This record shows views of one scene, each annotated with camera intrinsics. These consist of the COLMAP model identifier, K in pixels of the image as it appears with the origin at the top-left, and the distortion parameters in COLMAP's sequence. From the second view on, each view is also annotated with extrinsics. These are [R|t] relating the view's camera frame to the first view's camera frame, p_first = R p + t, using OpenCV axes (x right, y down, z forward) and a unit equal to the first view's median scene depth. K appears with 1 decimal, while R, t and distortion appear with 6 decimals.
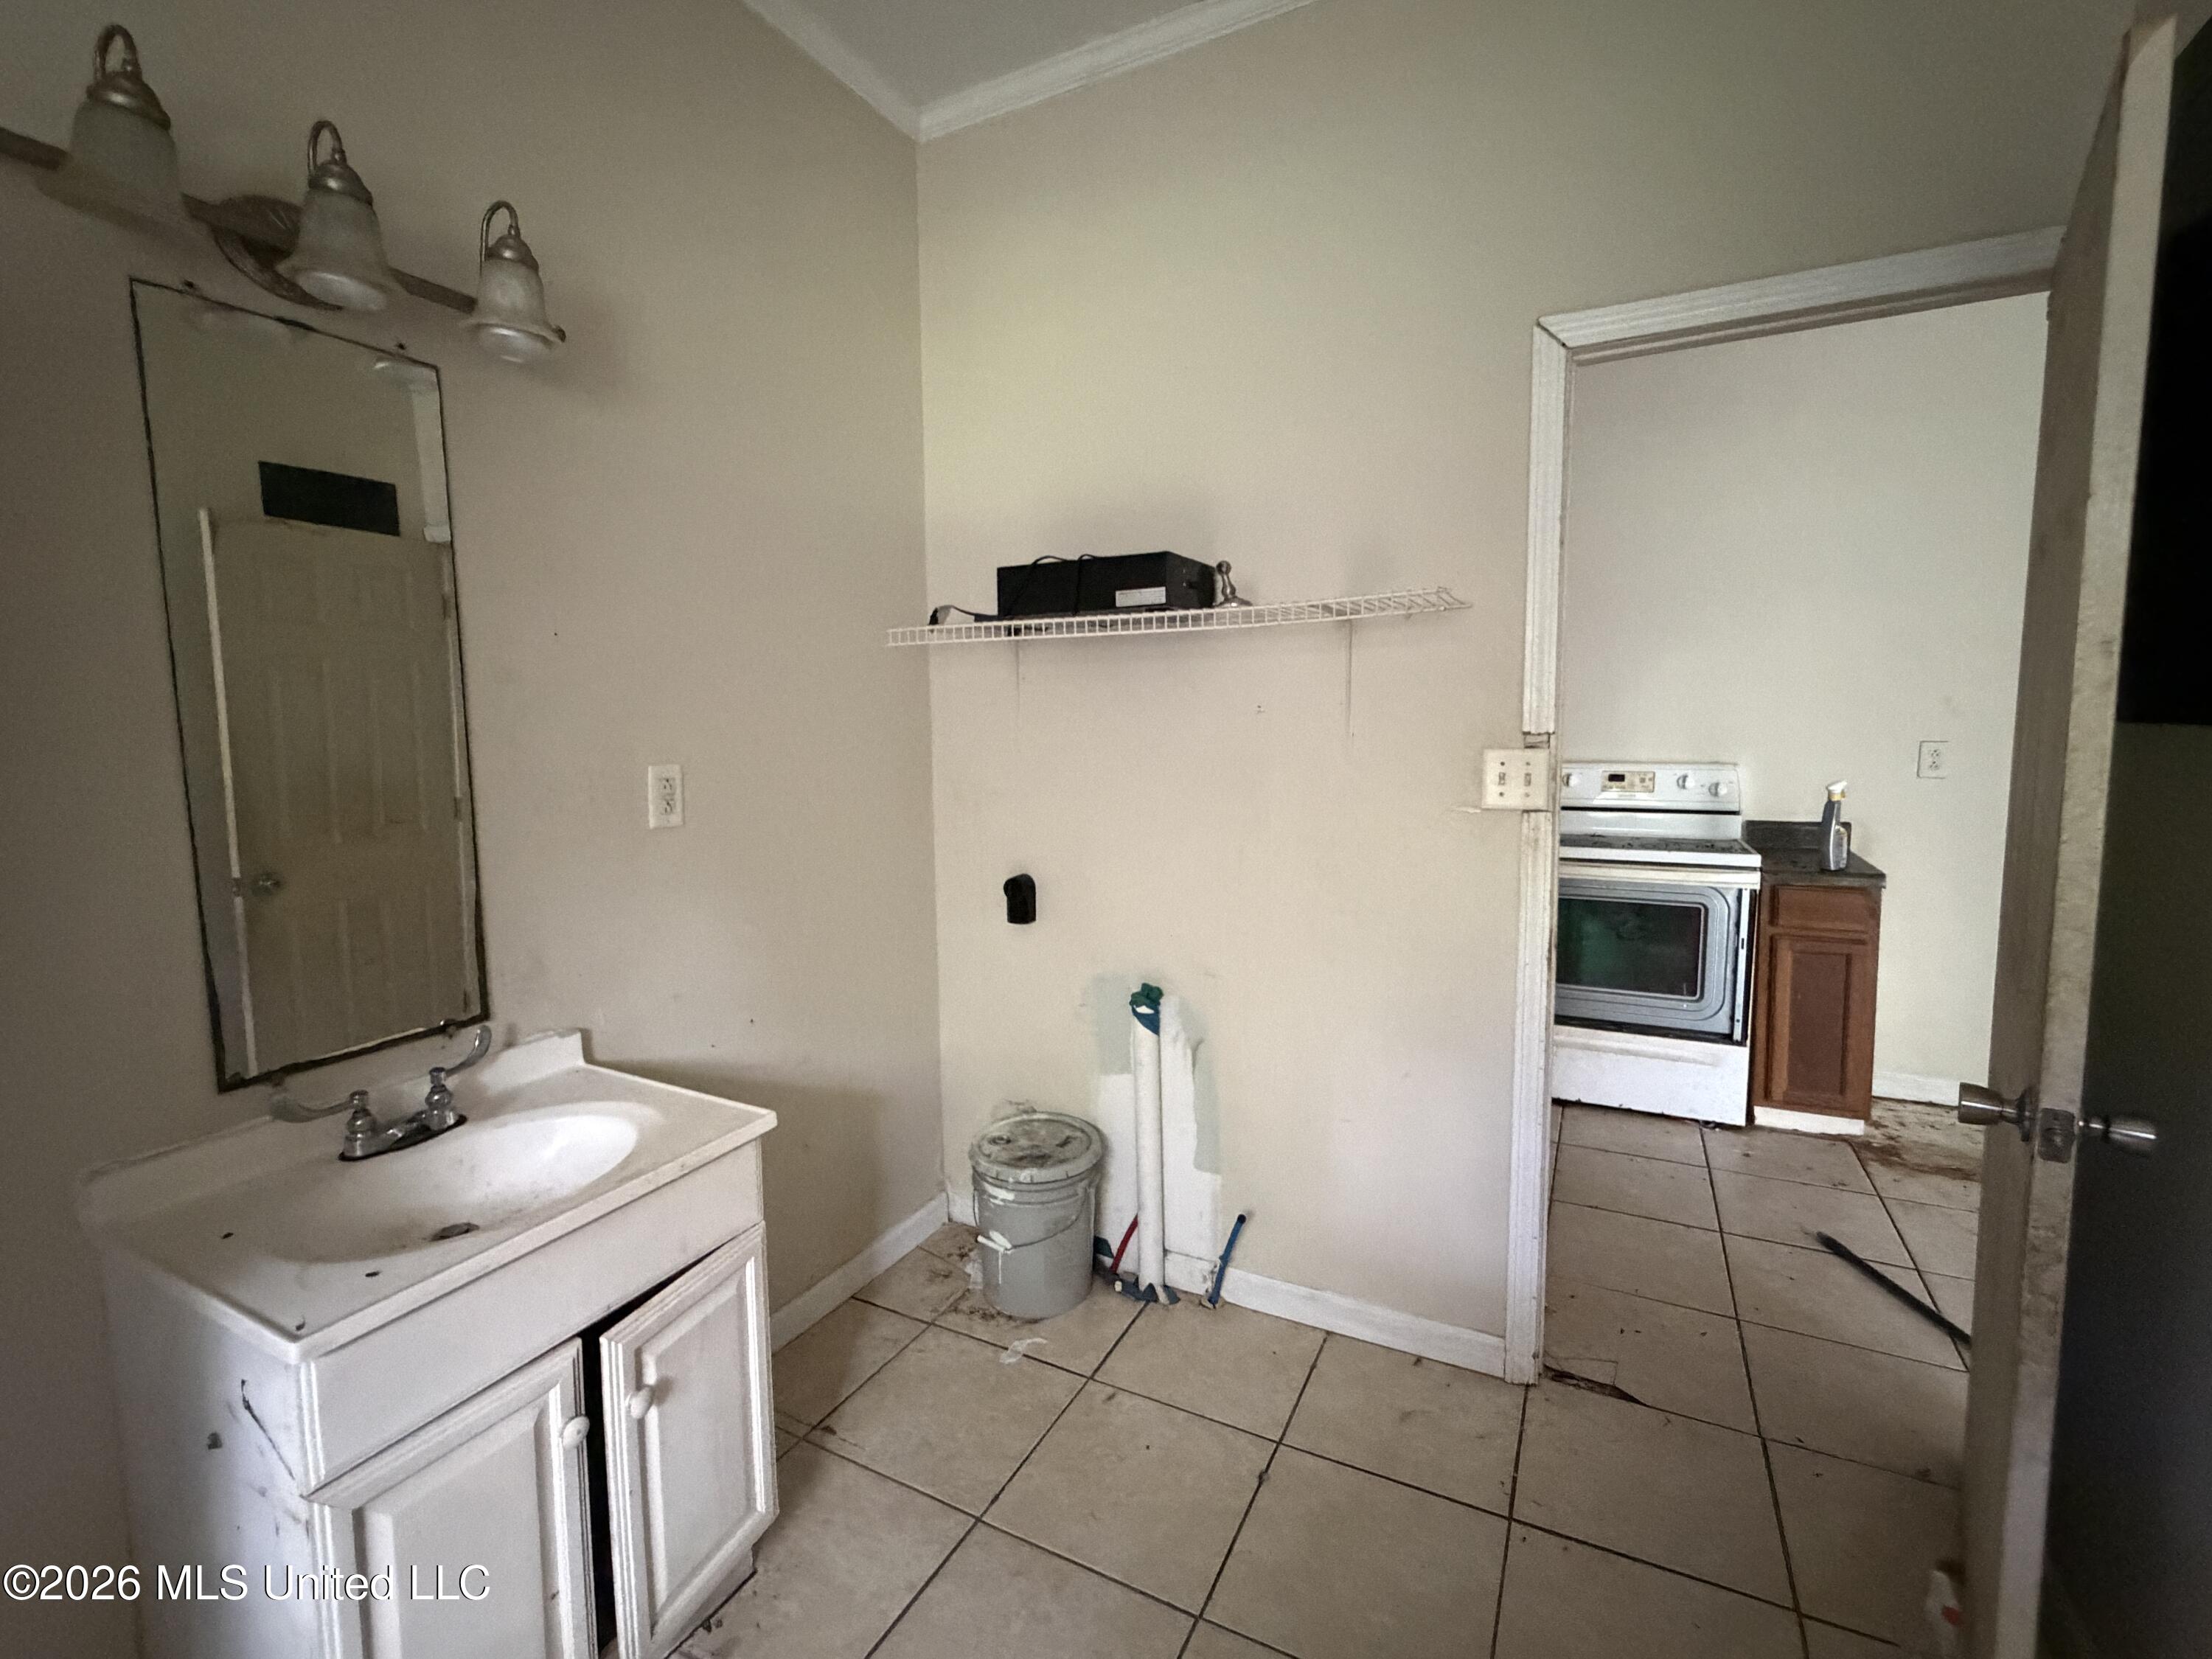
lens RADIAL K [[976.6, 0, 1107.4], [0, 976.6, 828.3], [0, 0, 1]] dist [-0.002853, -0.000243]
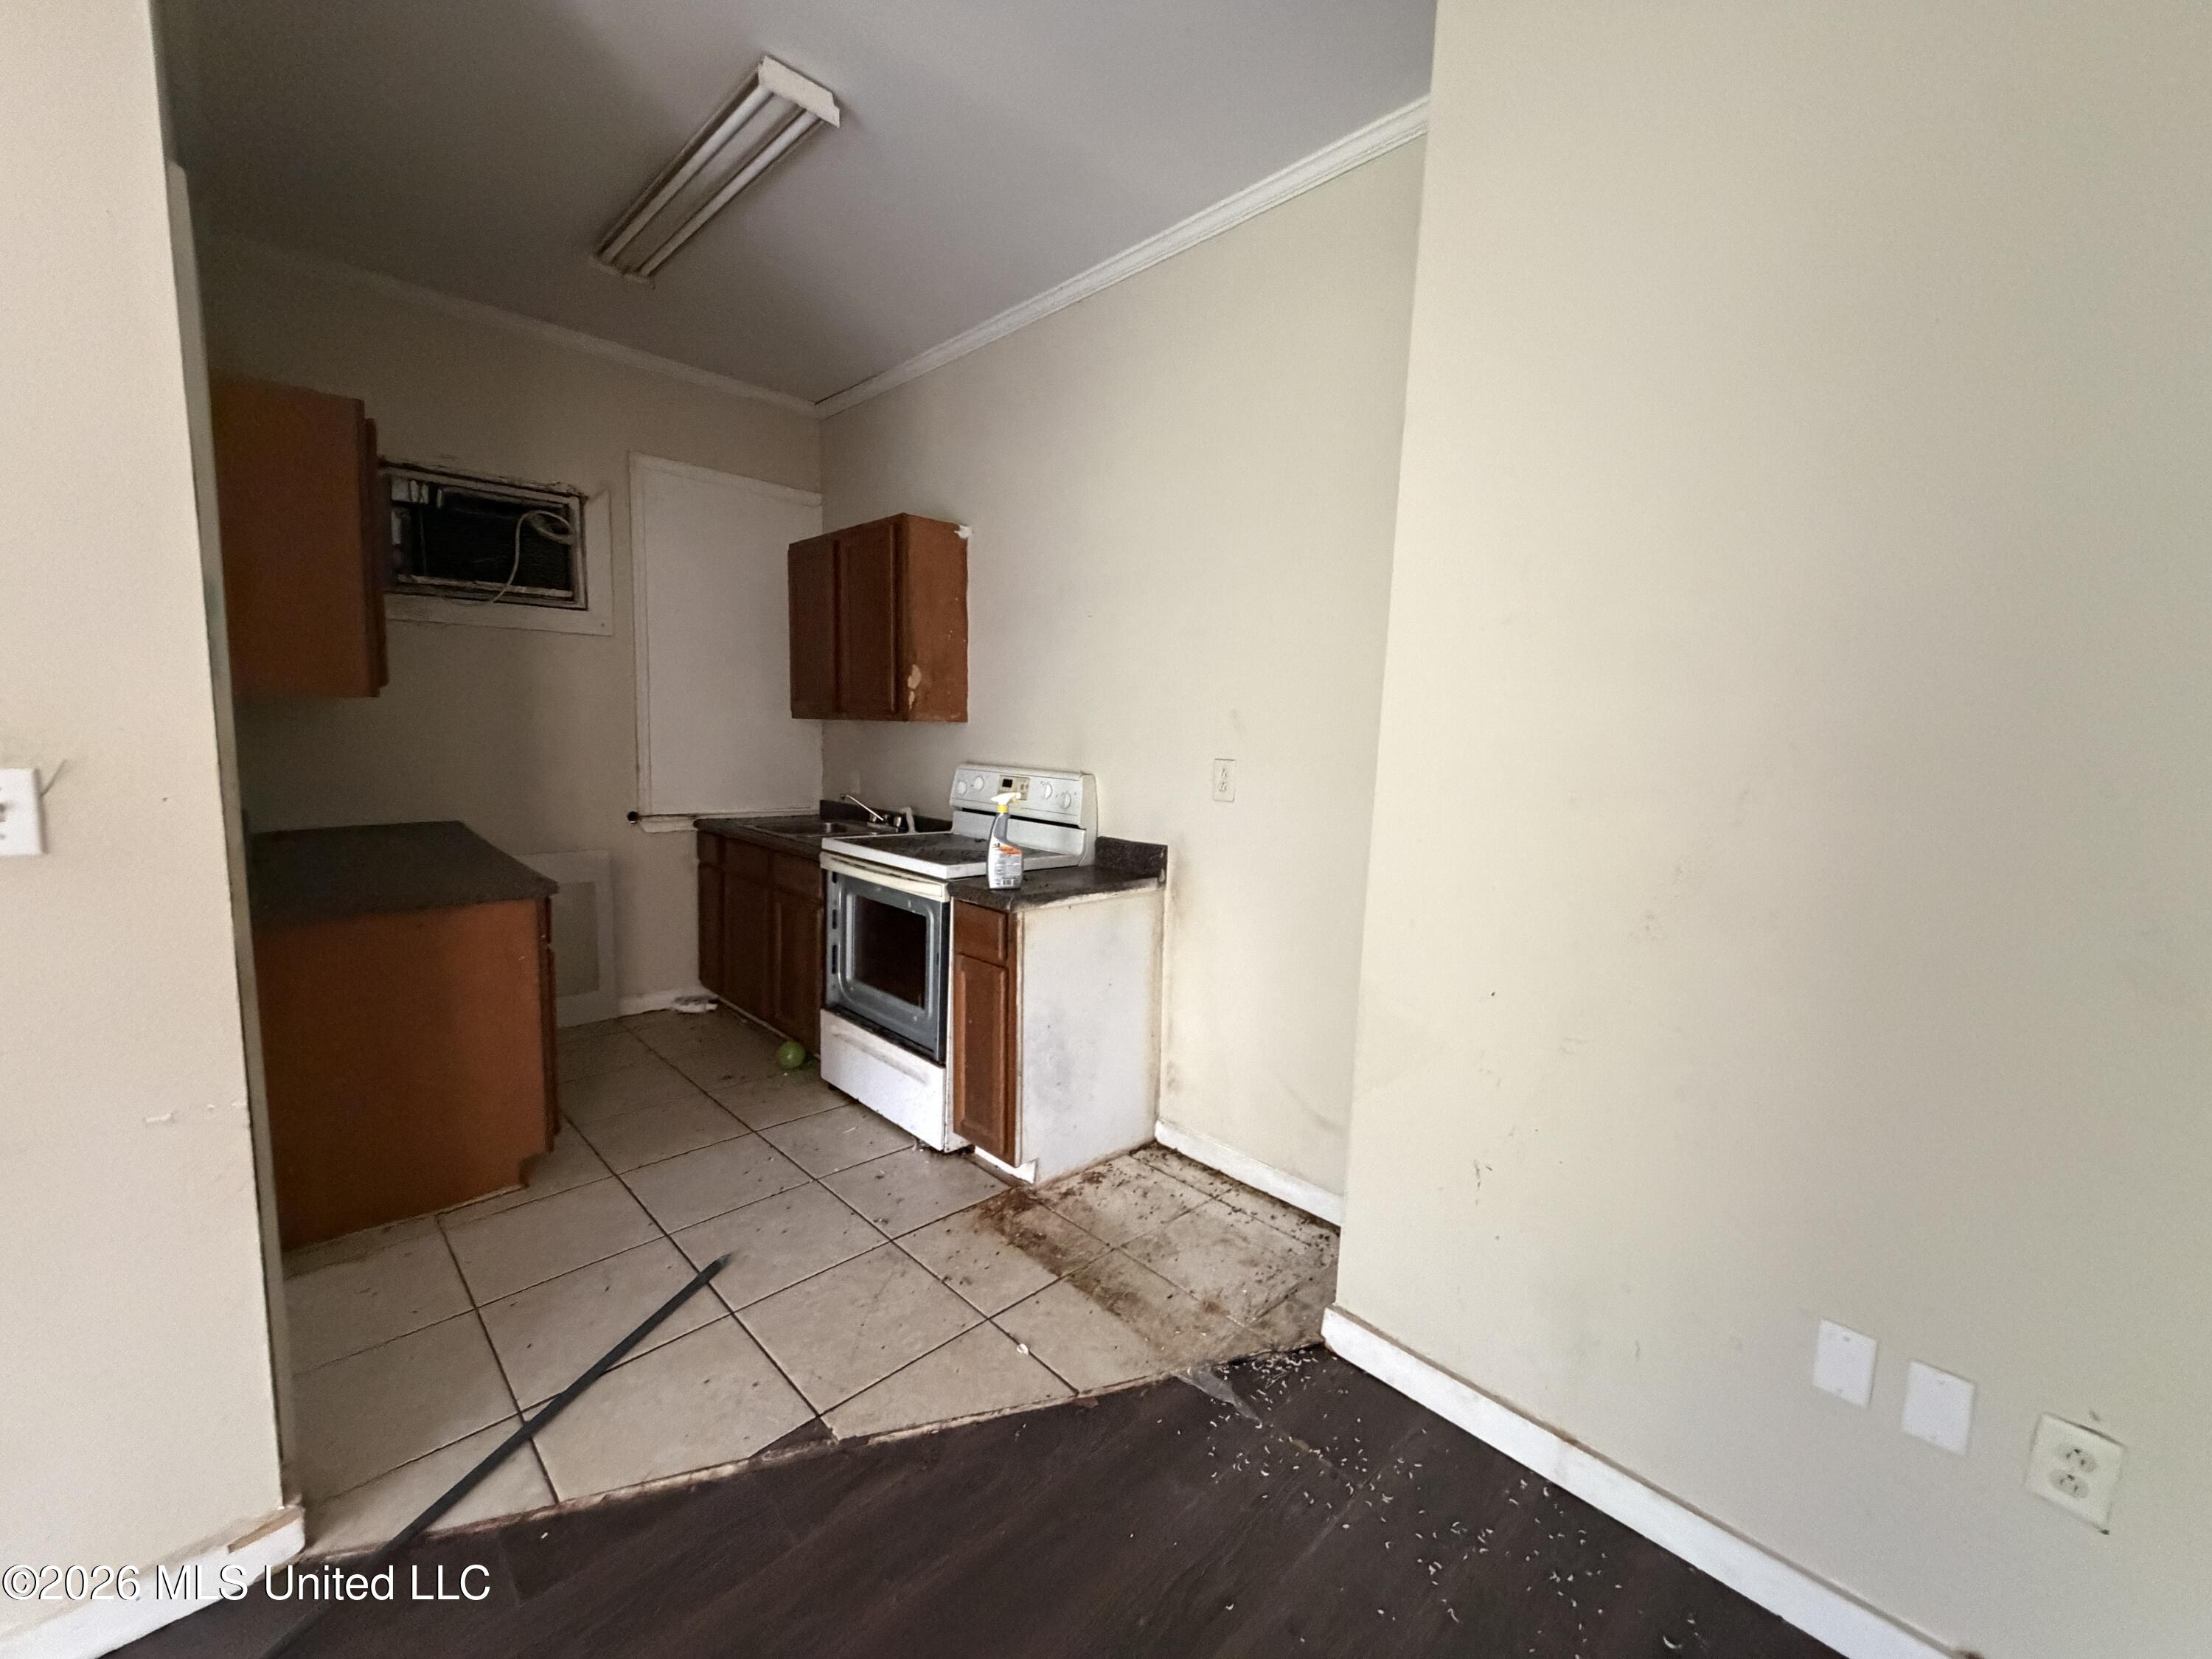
lens RADIAL K [[880.8, 0, 1105.6], [0, 880.8, 826.1], [0, 0, 1]] dist [0.000295, -0.000447]
pose [[0.951698, 0.079352, -0.296603, 1.010402], [-0.076604, 0.996843, 0.020894, -0.039871], [0.297325, 0.002837, 0.954772, 0.220095]]
